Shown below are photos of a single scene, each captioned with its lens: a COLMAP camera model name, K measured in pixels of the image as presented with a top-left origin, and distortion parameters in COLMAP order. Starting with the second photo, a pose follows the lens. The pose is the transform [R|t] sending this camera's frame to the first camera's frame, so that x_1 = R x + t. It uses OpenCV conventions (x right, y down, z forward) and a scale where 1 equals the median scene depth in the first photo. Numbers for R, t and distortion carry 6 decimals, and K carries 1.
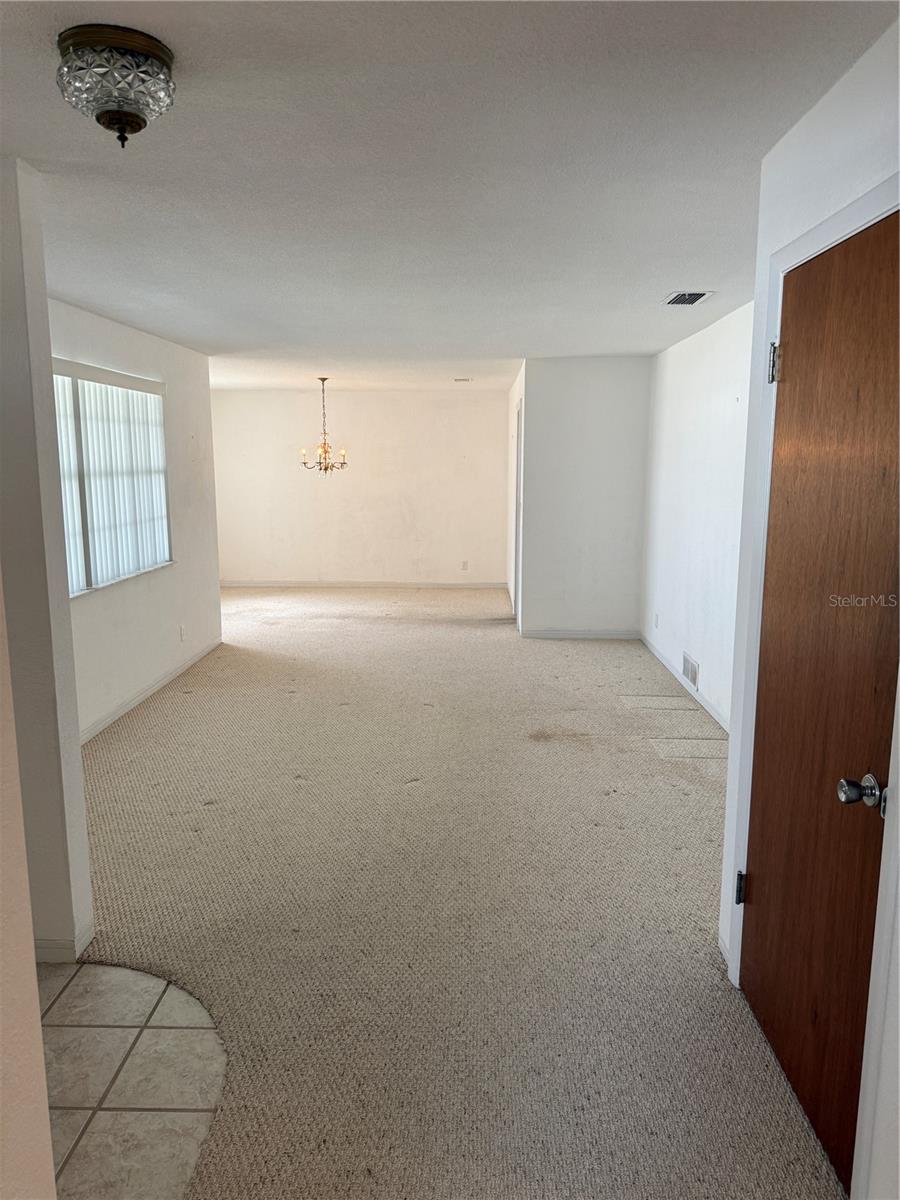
lens RADIAL K [[853.7, 0, 447.0], [0, 853.7, 601.0], [0, 0, 1]] dist [-0.008688, -0.001842]
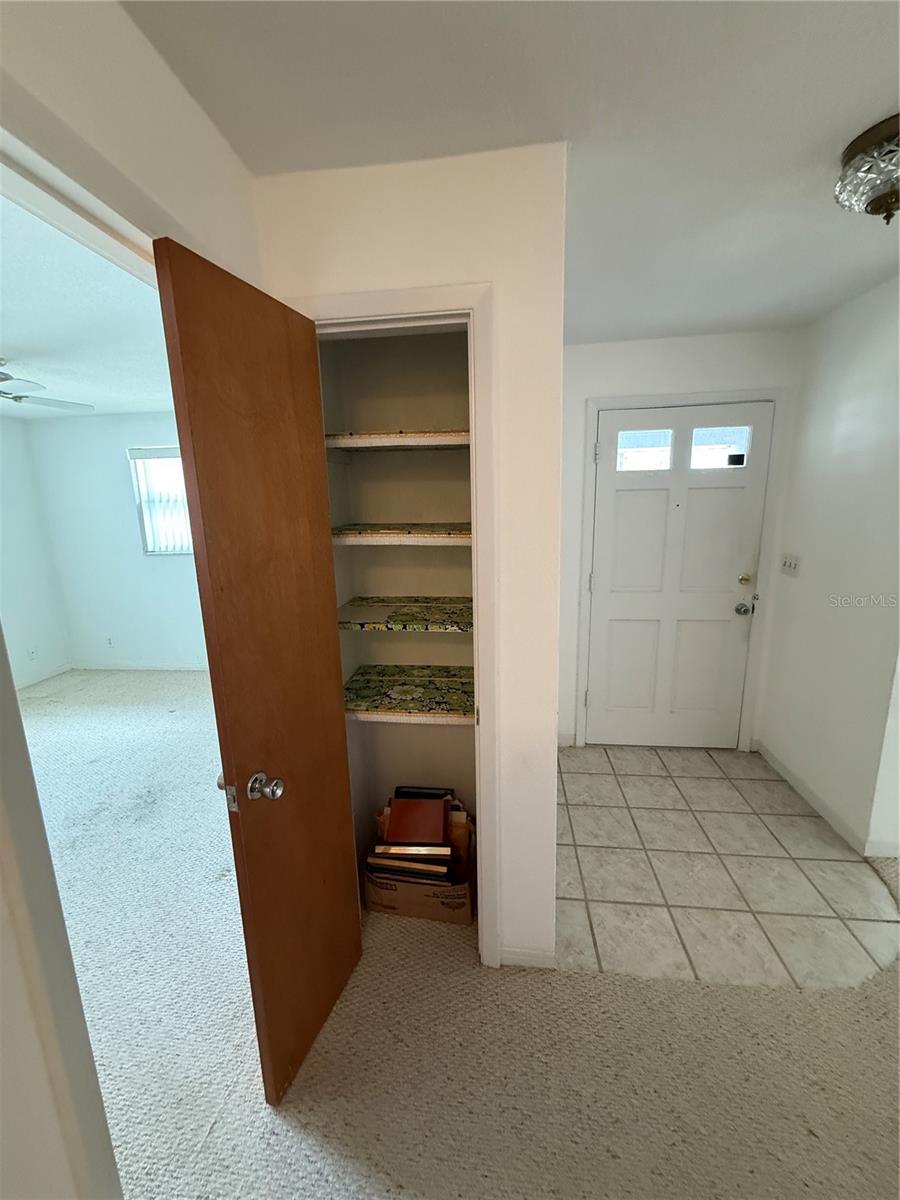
lens RADIAL K [[478.9, 0, 444.8], [0, 478.9, 594.1], [0, 0, 1]] dist [0.000003, 0.000365]
pose [[-0.075587, 0.204489, -0.975946, 0.357691], [-0.147979, 0.965608, 0.213783, -0.060819], [0.986098, 0.160579, -0.042727, 0.394249]]
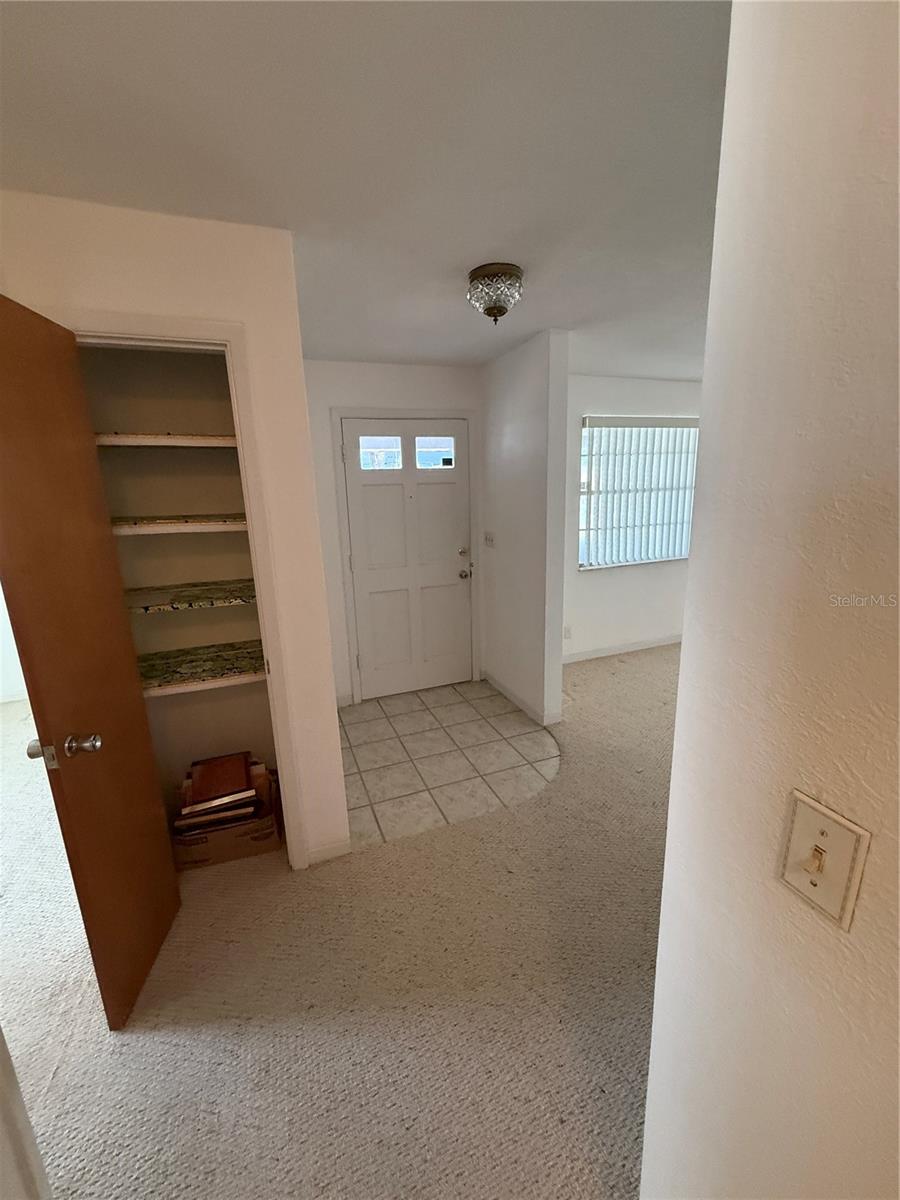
lens RADIAL K [[478.9, 0, 446.9], [0, 478.9, 594.8], [0, 0, 1]] dist [0.000003, 0.000365]
pose [[0.400052, 0.195802, -0.895332, 0.582690], [-0.131255, 0.979082, 0.155470, -0.052254], [0.907045, 0.055321, 0.417384, 0.365964]]
